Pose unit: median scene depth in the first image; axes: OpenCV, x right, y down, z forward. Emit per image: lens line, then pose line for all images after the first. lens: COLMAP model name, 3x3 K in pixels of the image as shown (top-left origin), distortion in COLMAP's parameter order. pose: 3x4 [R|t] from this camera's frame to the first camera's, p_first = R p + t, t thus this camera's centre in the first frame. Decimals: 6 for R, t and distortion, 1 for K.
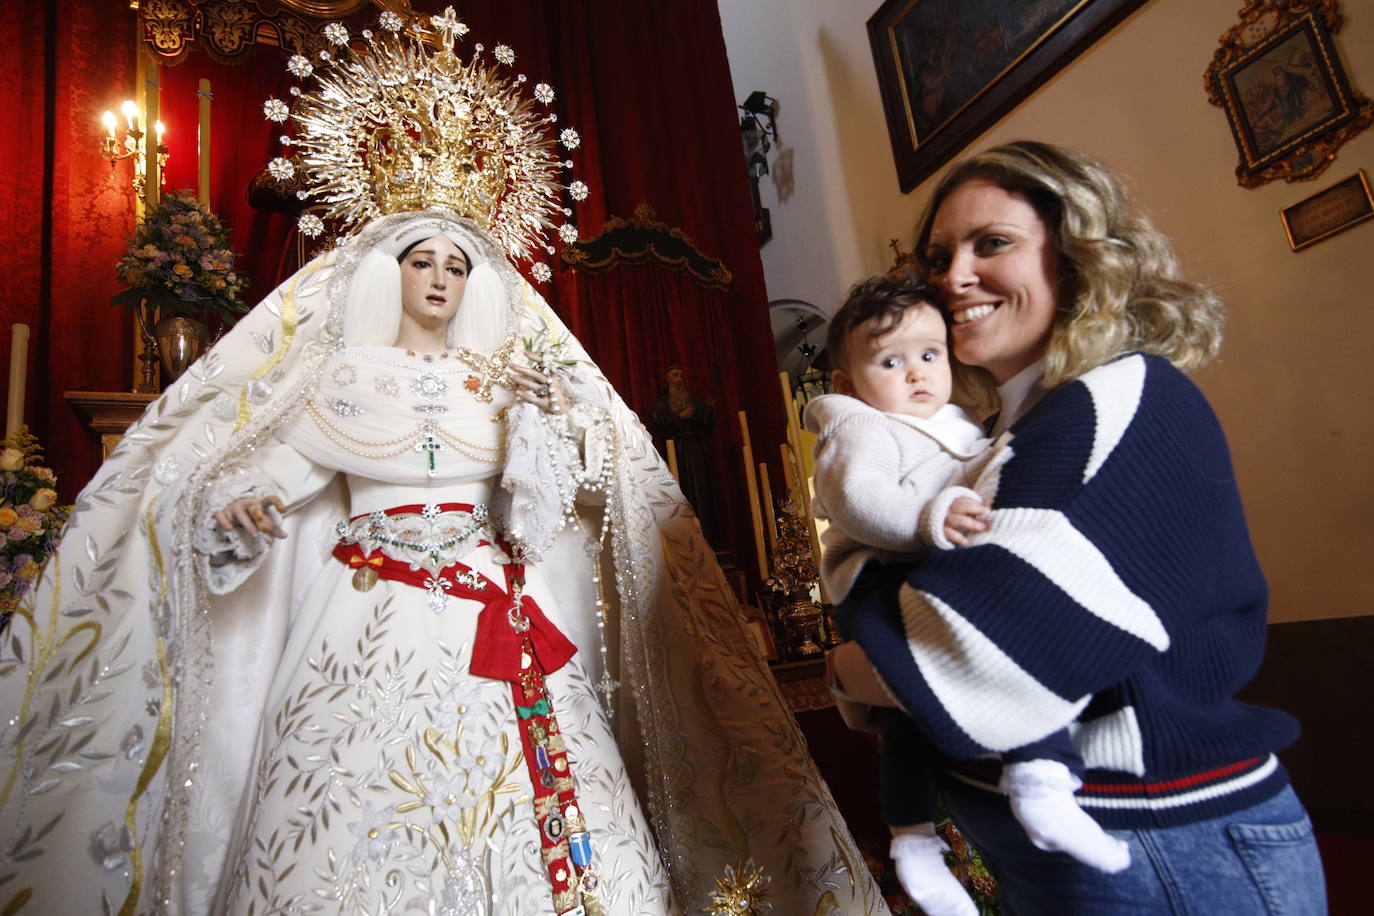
lens RADIAL K [[790.7, 0, 690.3], [0, 790.7, 466.9], [0, 0, 1]] dist [0.008236, 0.000020]
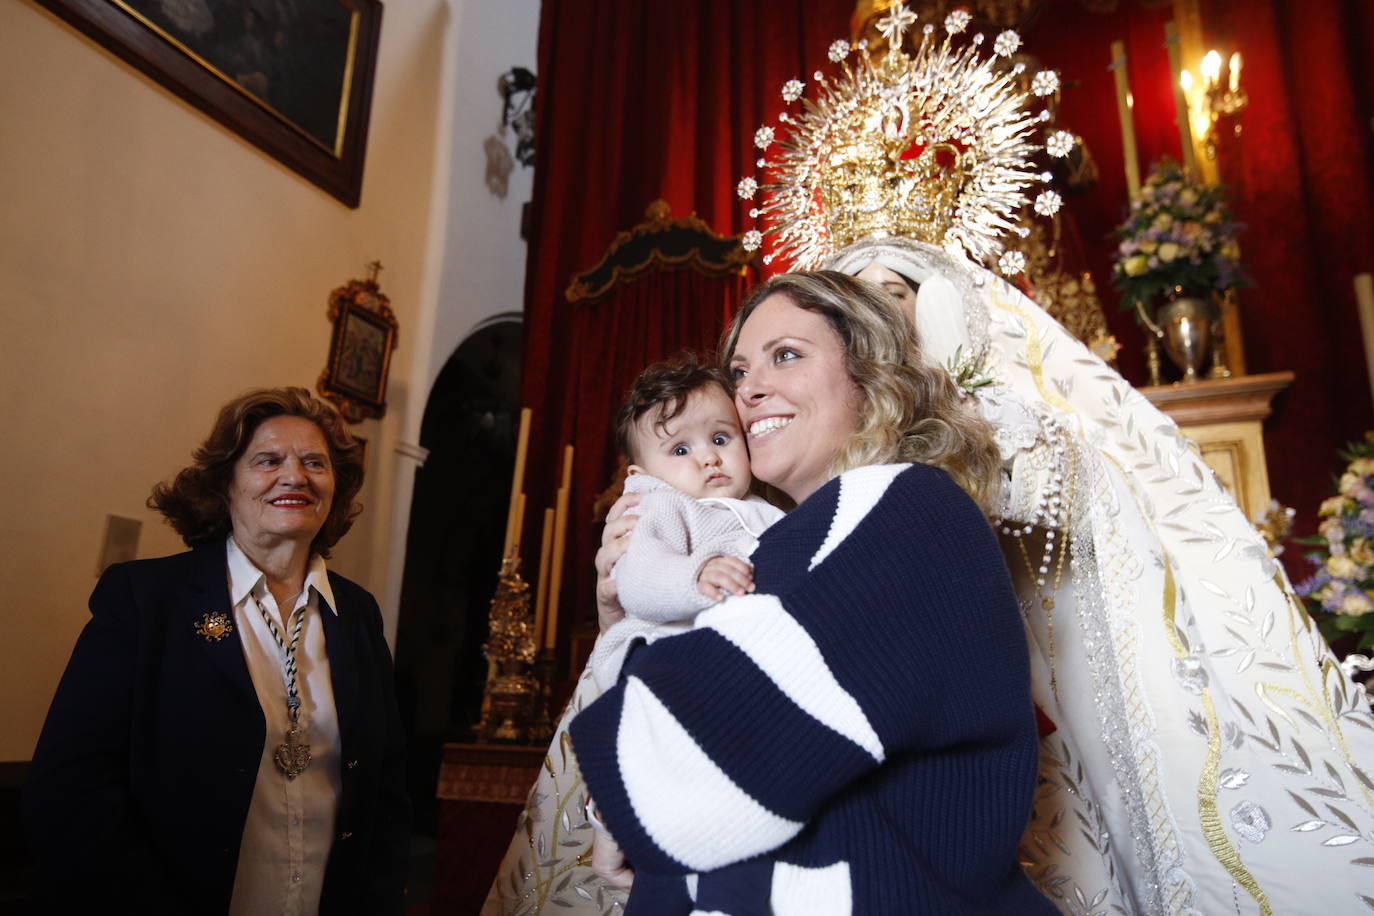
lens RADIAL K [[944.2, 0, 684.4], [0, 944.2, 465.7], [0, 0, 1]] dist [0.028200, 0.004342]
pose [[0.577429, -0.062683, -0.814031, 0.451100], [0.080101, 0.996588, -0.019922, -0.046538], [0.812502, -0.053701, 0.580480, 0.145604]]
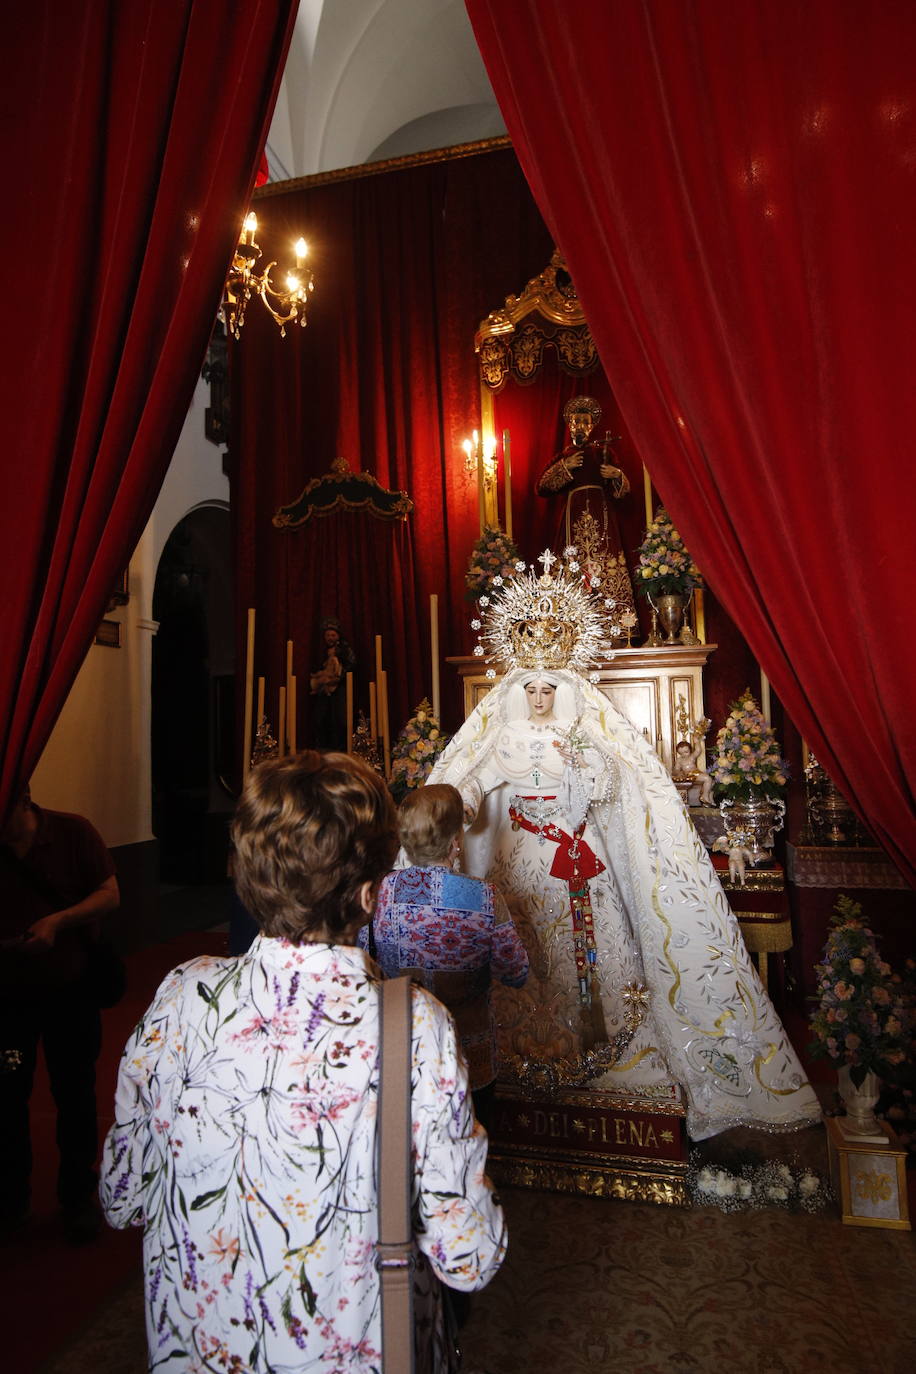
lens RADIAL K [[819.6, 0, 463.4], [0, 819.6, 692.4], [0, 0, 1]] dist [0.018532, -0.001326]
pose [[0.745075, 0.073134, -0.662960, 1.013482], [0.078288, 0.977510, 0.195818, -0.701684], [0.662371, -0.197801, 0.722593, -0.762910]]
